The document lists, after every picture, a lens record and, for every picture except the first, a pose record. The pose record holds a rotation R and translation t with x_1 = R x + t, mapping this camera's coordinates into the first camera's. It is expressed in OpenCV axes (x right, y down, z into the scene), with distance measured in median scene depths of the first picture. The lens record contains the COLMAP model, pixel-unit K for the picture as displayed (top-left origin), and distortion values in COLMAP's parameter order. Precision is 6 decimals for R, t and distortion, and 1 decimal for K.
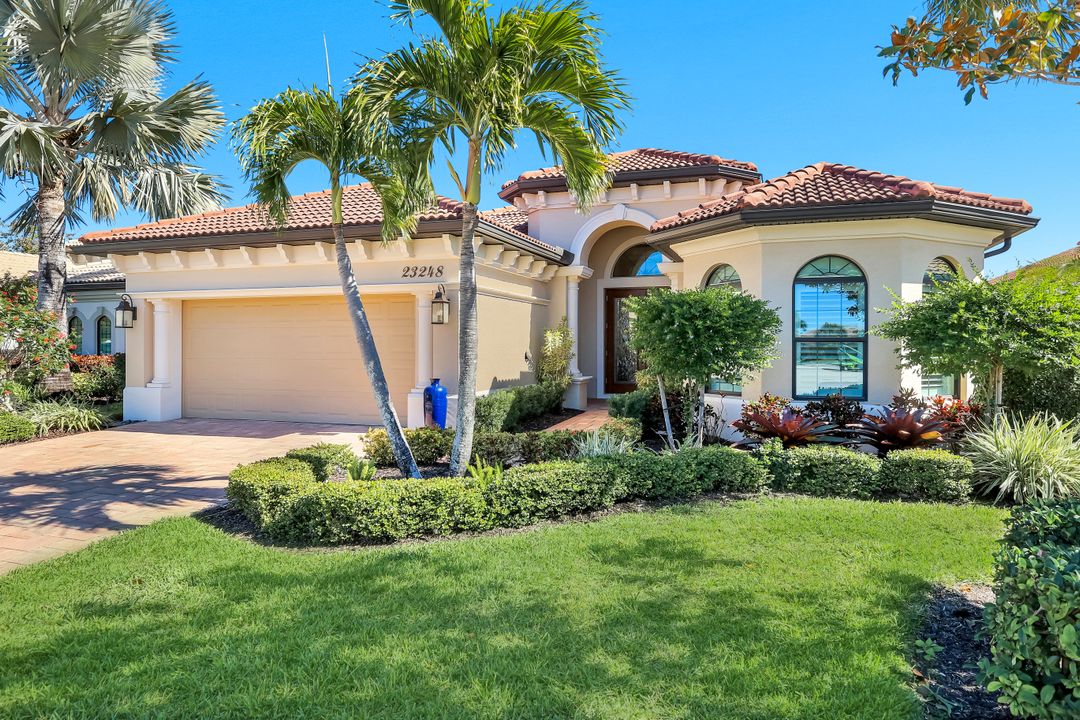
lens RADIAL K [[706.4, 0, 540.3], [0, 706.4, 357.2], [0, 0, 1]] dist [0.000313, -0.000055]
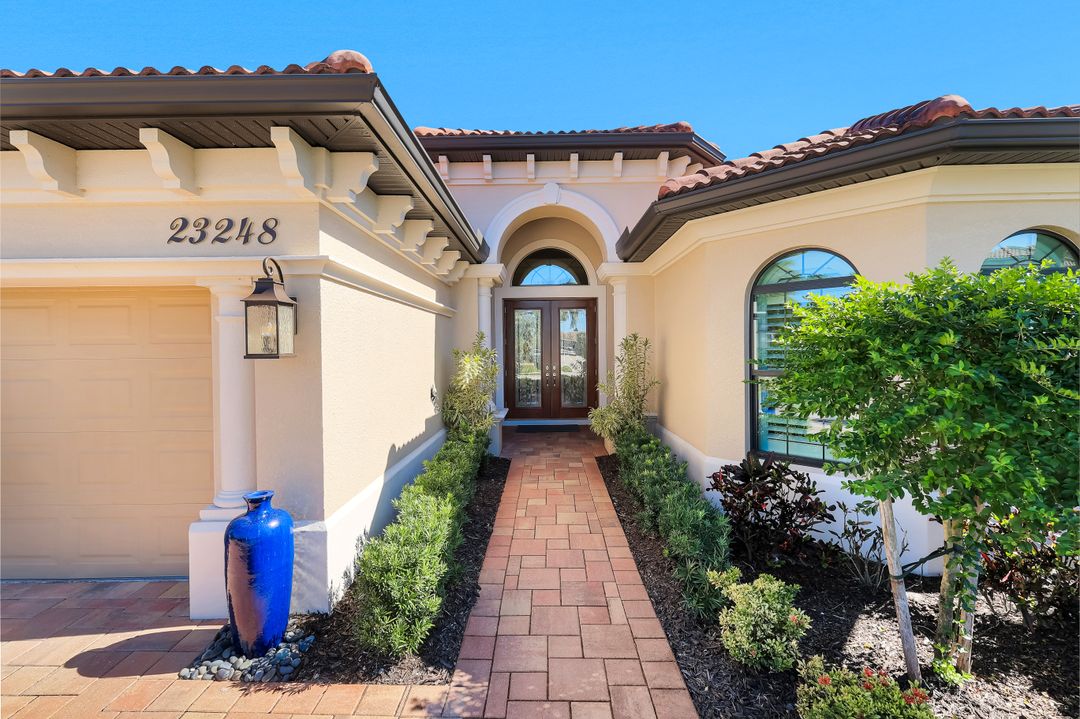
lens RADIAL K [[473.6, 0, 541.1], [0, 473.6, 356.5], [0, 0, 1]] dist [-0.004453, 0.000846]
pose [[0.946910, -0.015597, 0.321121, -0.069596], [0.014544, 0.999878, 0.005678, -0.039848], [-0.321170, -0.000706, 0.947021, 0.588977]]
